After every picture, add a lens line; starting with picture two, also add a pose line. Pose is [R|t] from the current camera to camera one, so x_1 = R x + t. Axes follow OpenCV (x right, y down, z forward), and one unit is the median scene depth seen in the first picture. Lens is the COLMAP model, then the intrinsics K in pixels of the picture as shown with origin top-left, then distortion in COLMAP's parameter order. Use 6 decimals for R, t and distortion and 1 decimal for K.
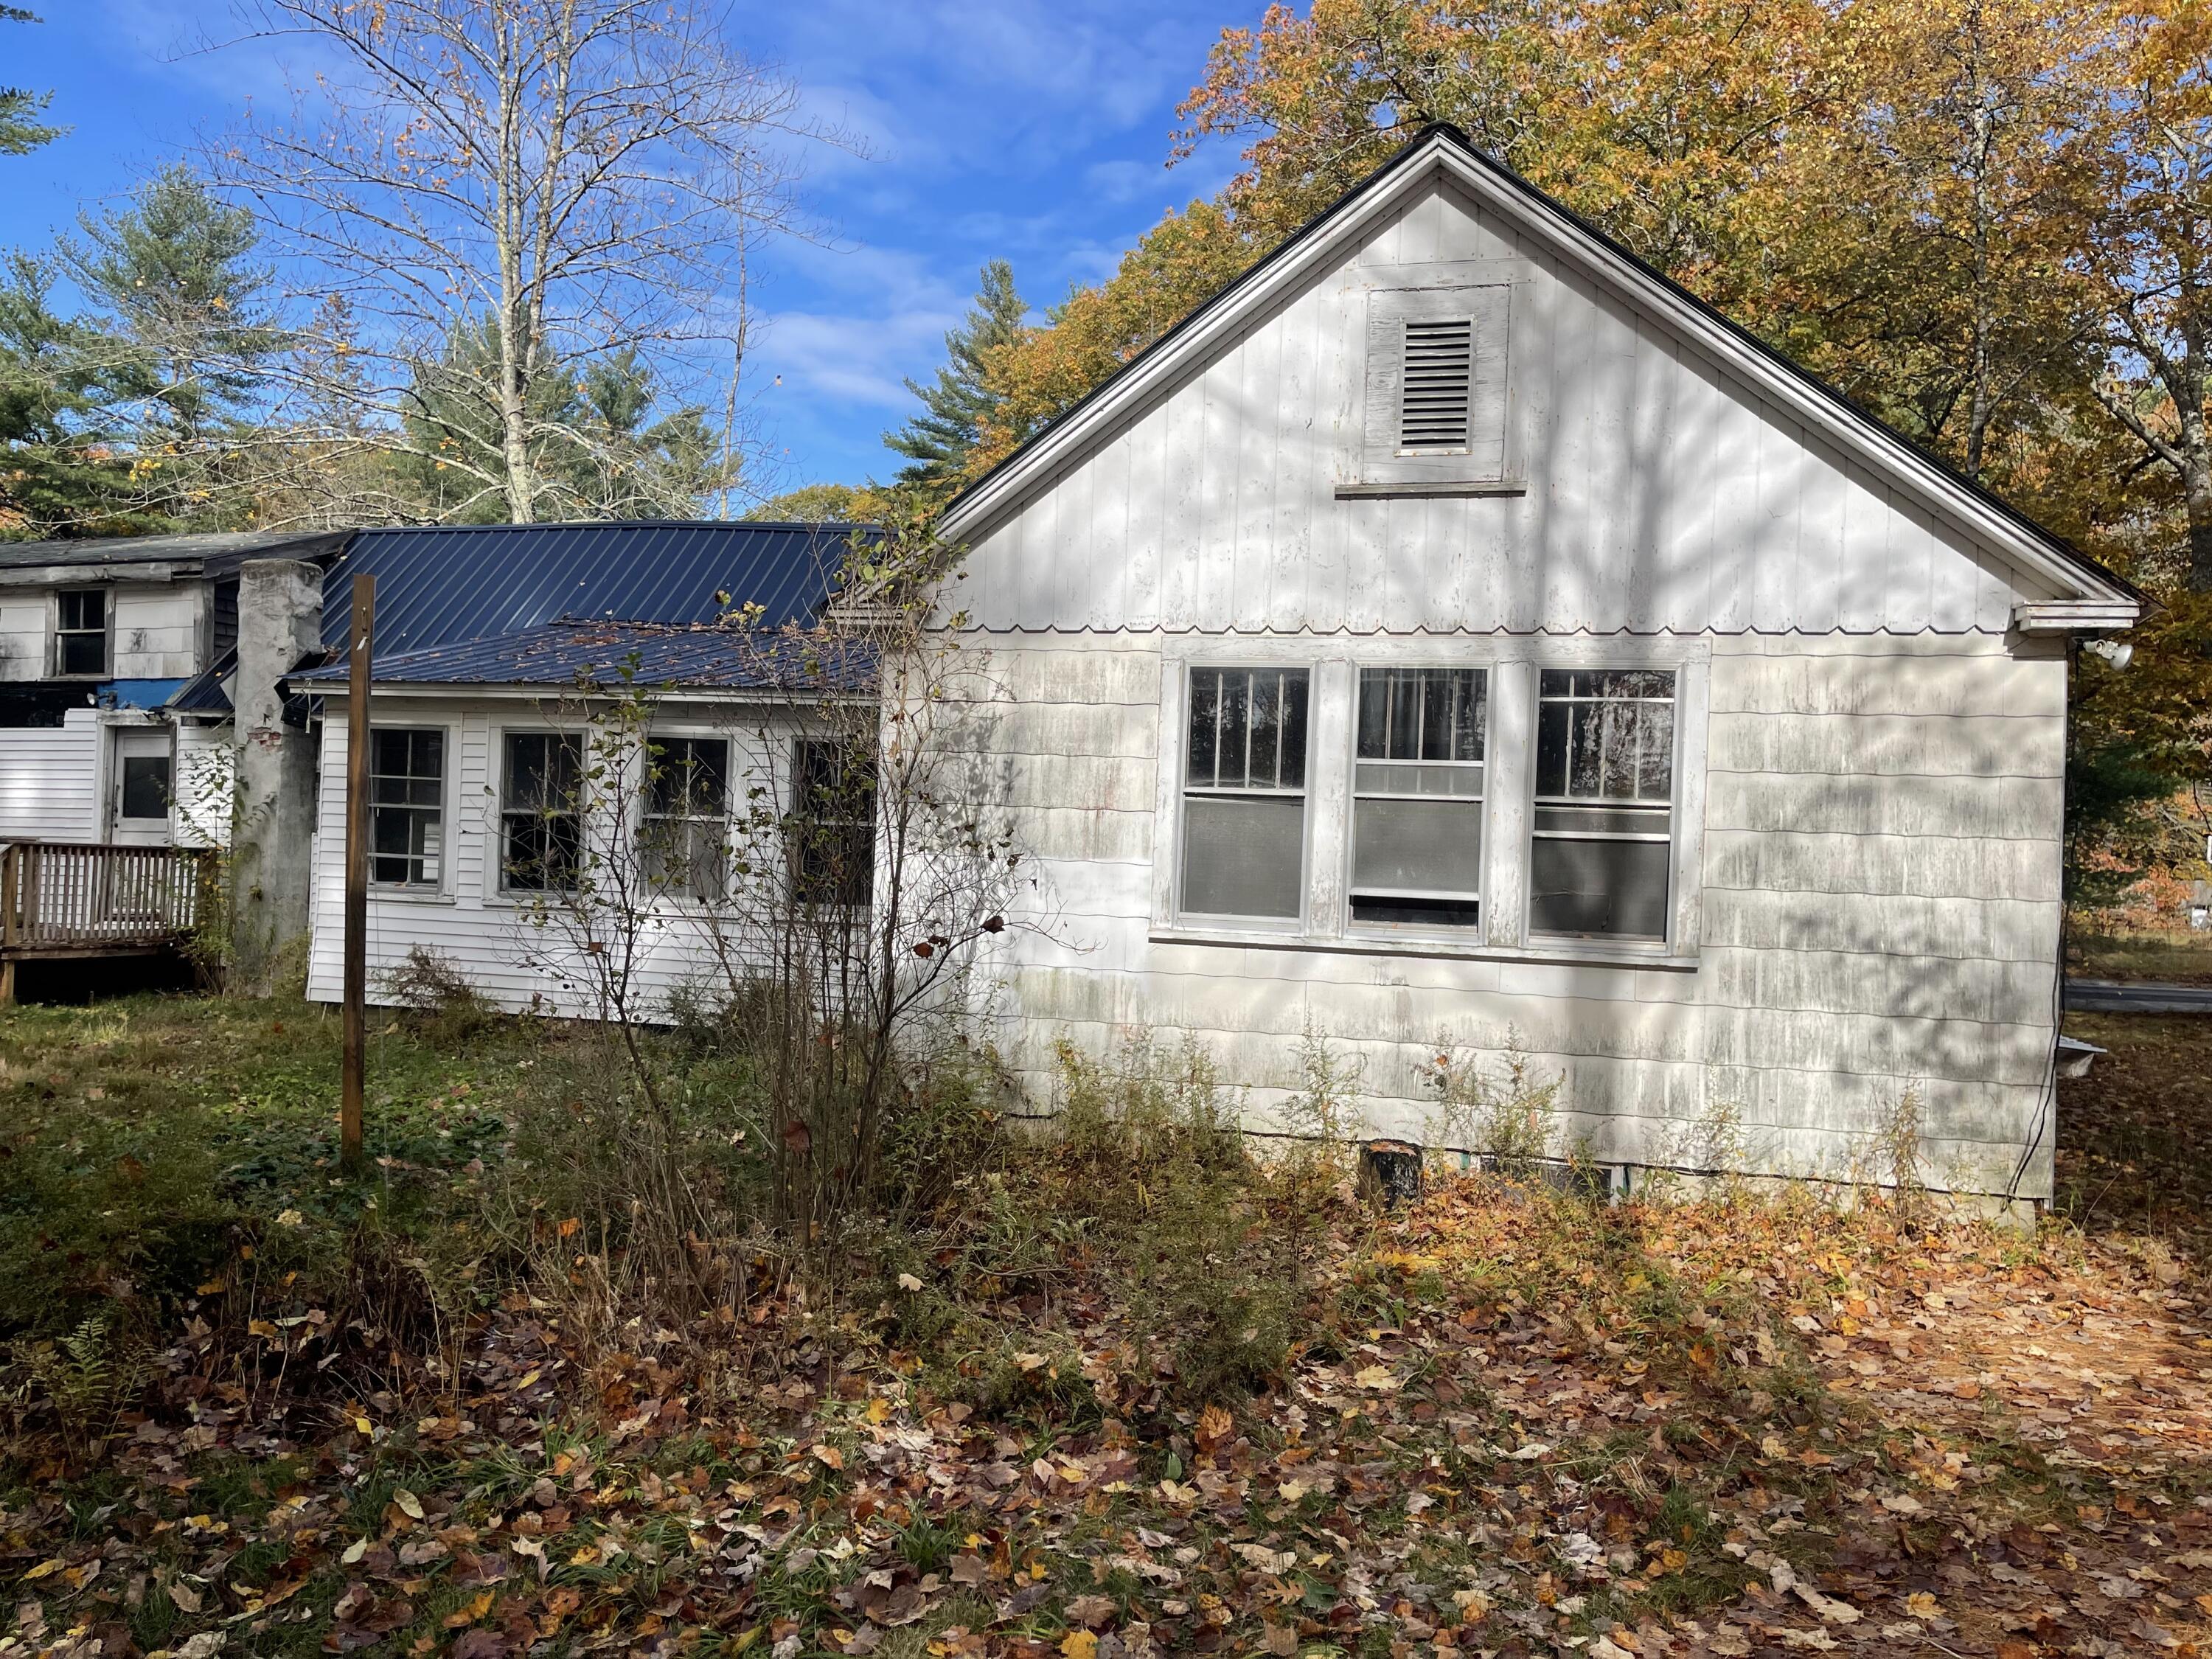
lens RADIAL K [[1646.8, 0, 1125.8], [0, 1646.8, 834.6], [0, 0, 1]] dist [0.066034, -0.083623]
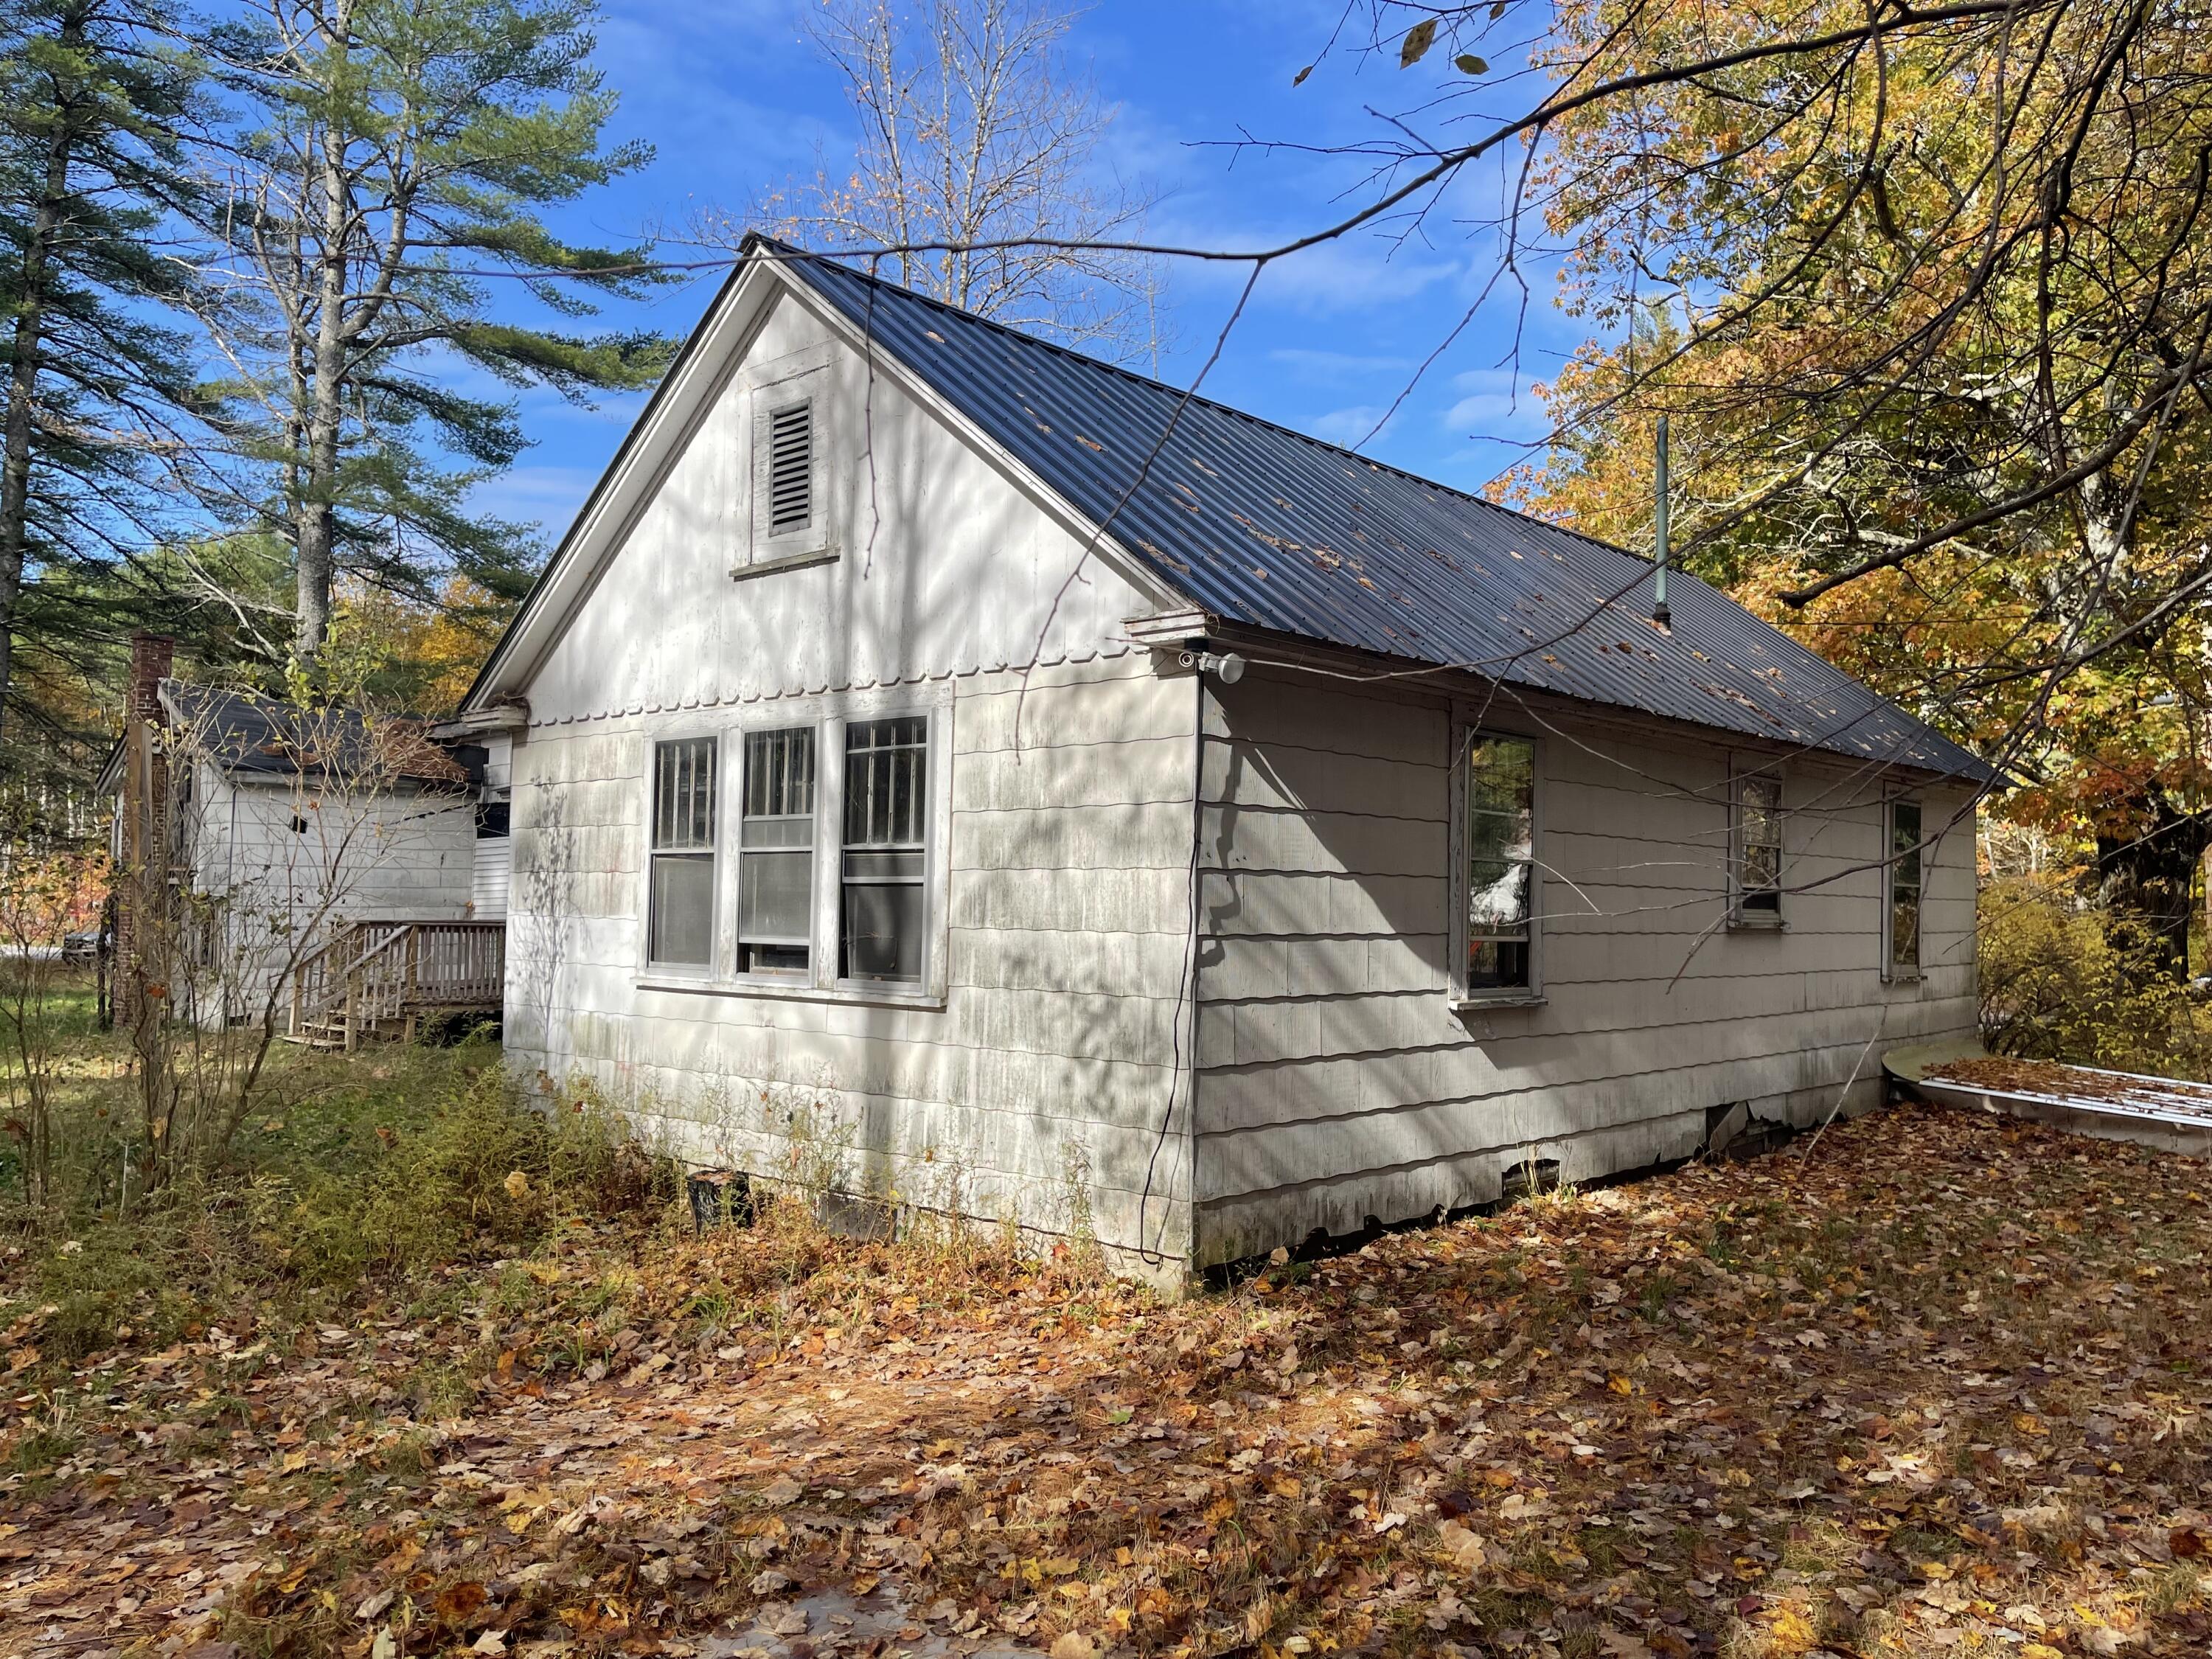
lens RADIAL K [[1646.8, 0, 1125.8], [0, 1646.8, 834.6], [0, 0, 1]] dist [0.066034, -0.083623]
pose [[0.882176, -0.045607, -0.468707, 0.883120], [0.026090, 0.998504, -0.048052, 0.025193], [0.470197, 0.030162, 0.882046, 0.161995]]
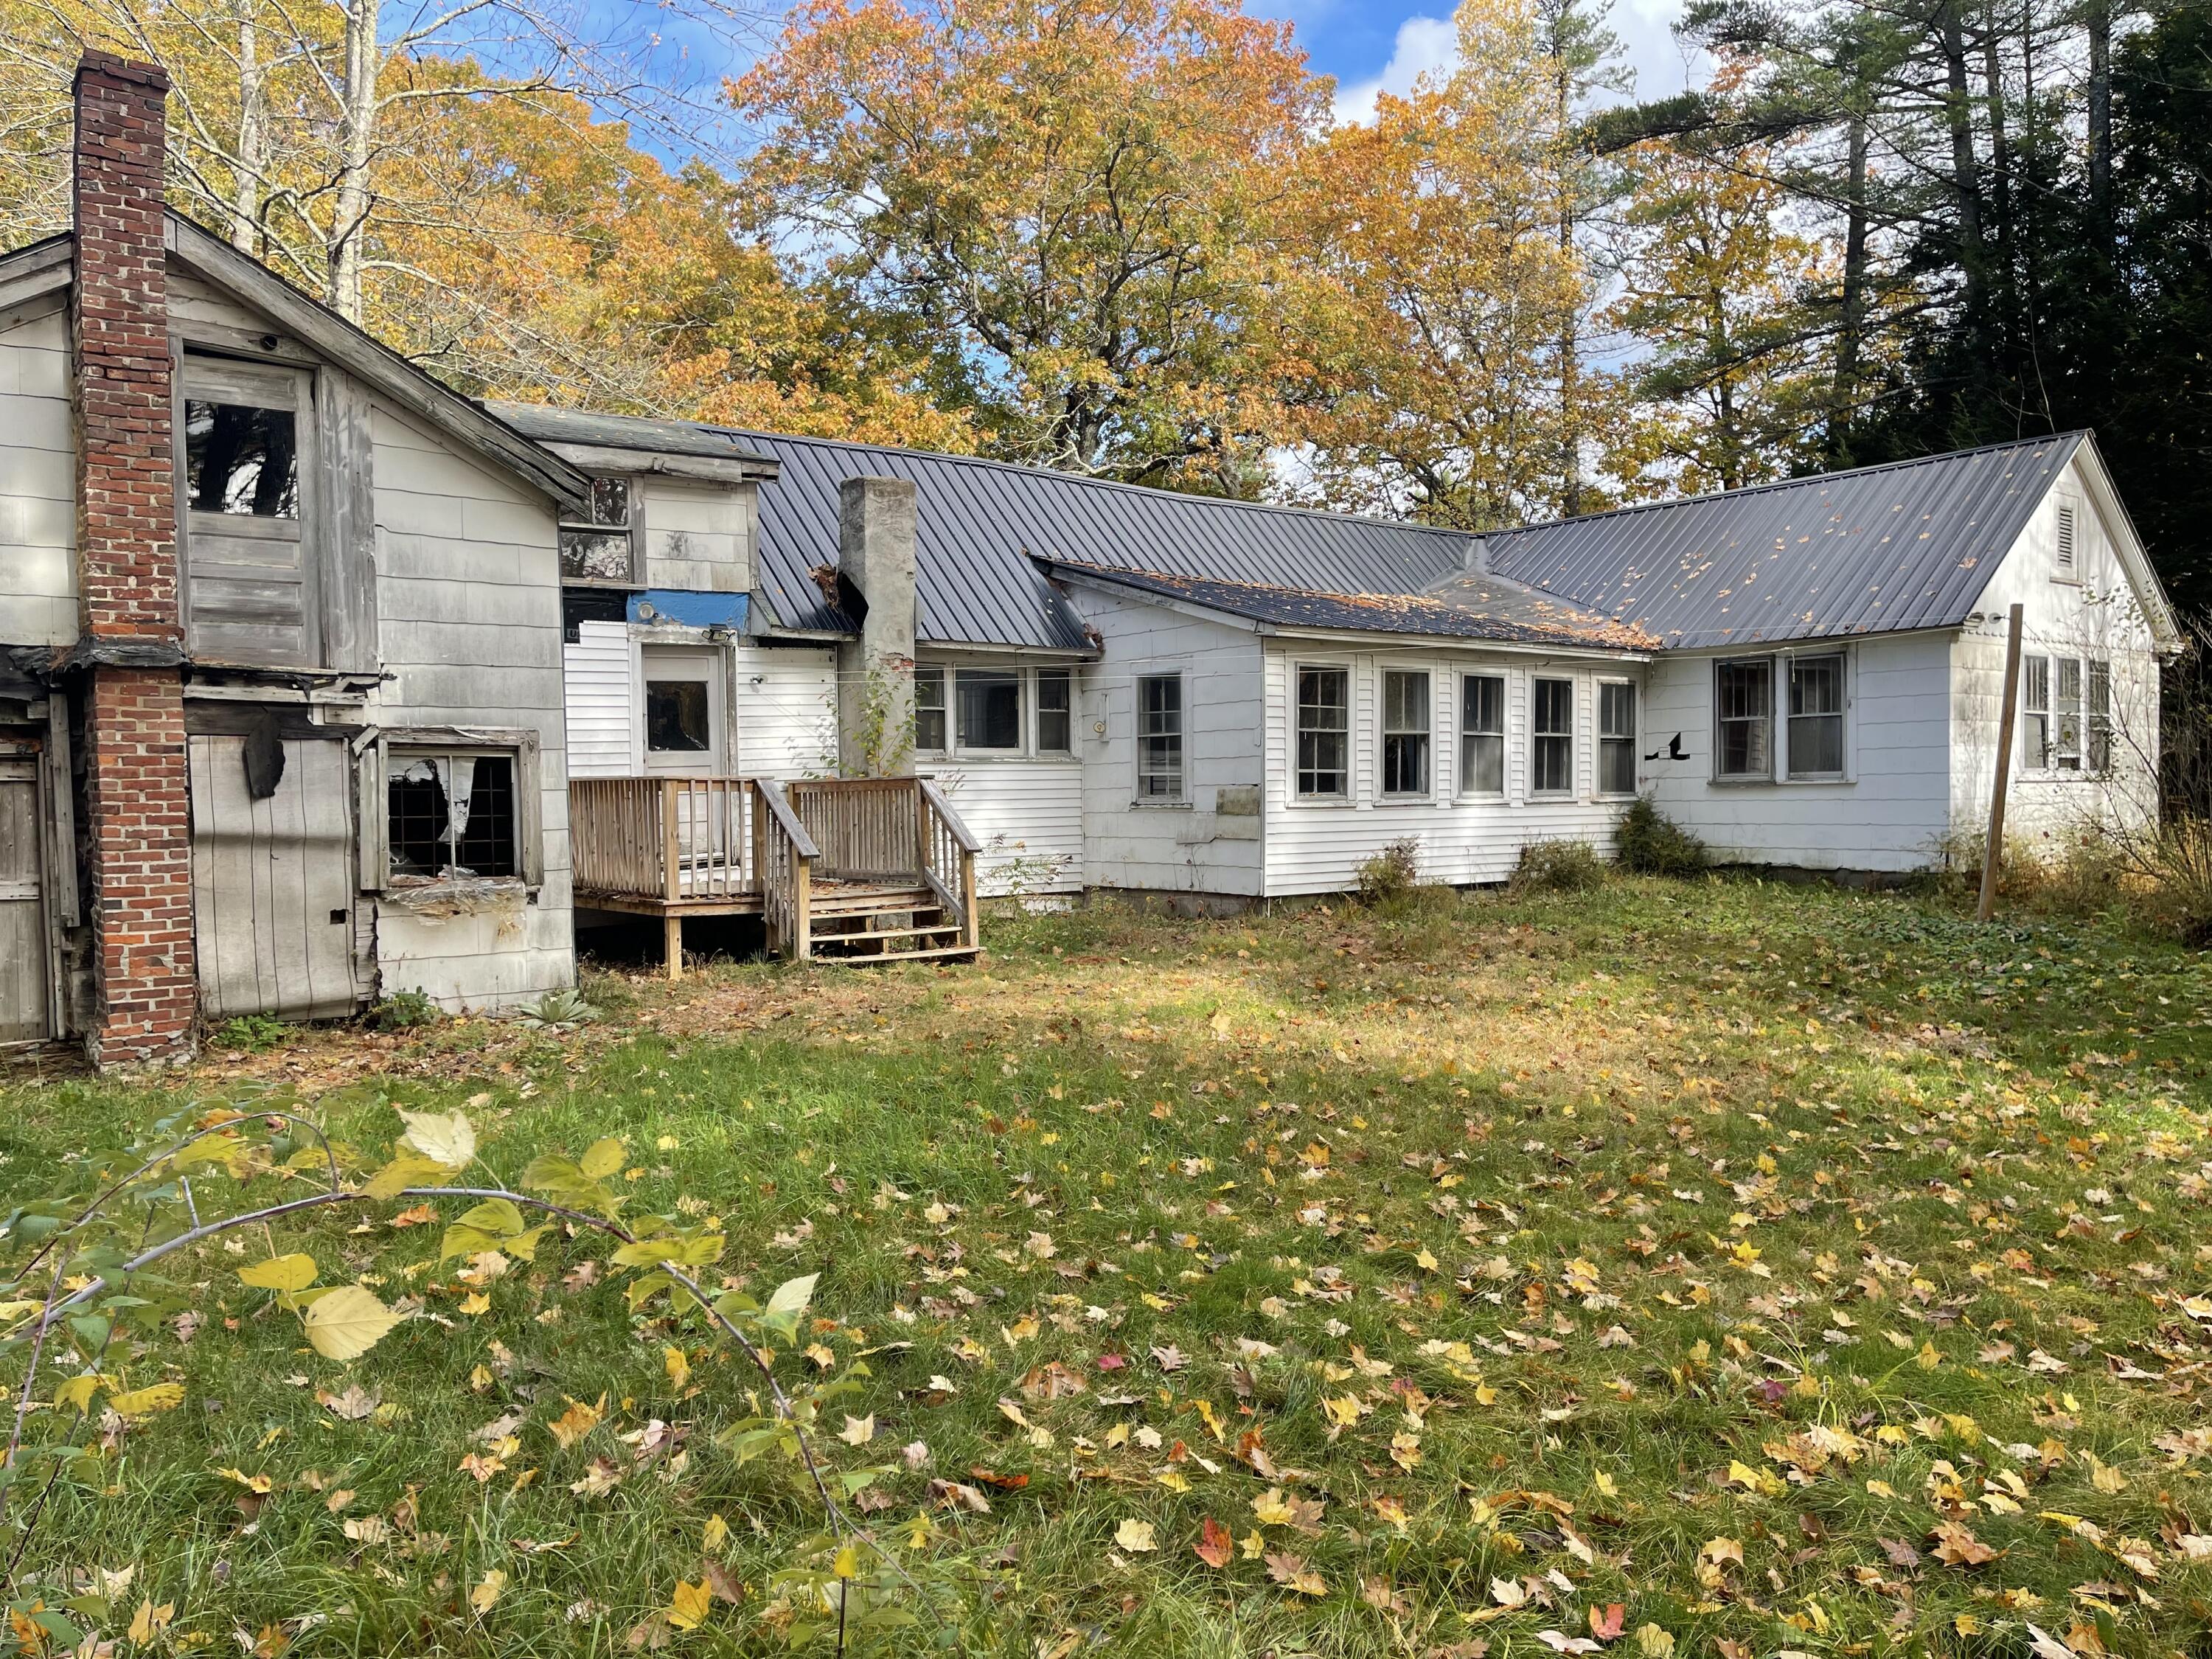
lens RADIAL K [[1646.8, 0, 1125.8], [0, 1646.8, 834.6], [0, 0, 1]] dist [0.066034, -0.083623]
pose [[0.592520, -0.067255, 0.802743, -2.566194], [0.022066, 0.997490, 0.067284, -0.043317], [-0.805254, -0.022154, 0.592516, 0.671630]]
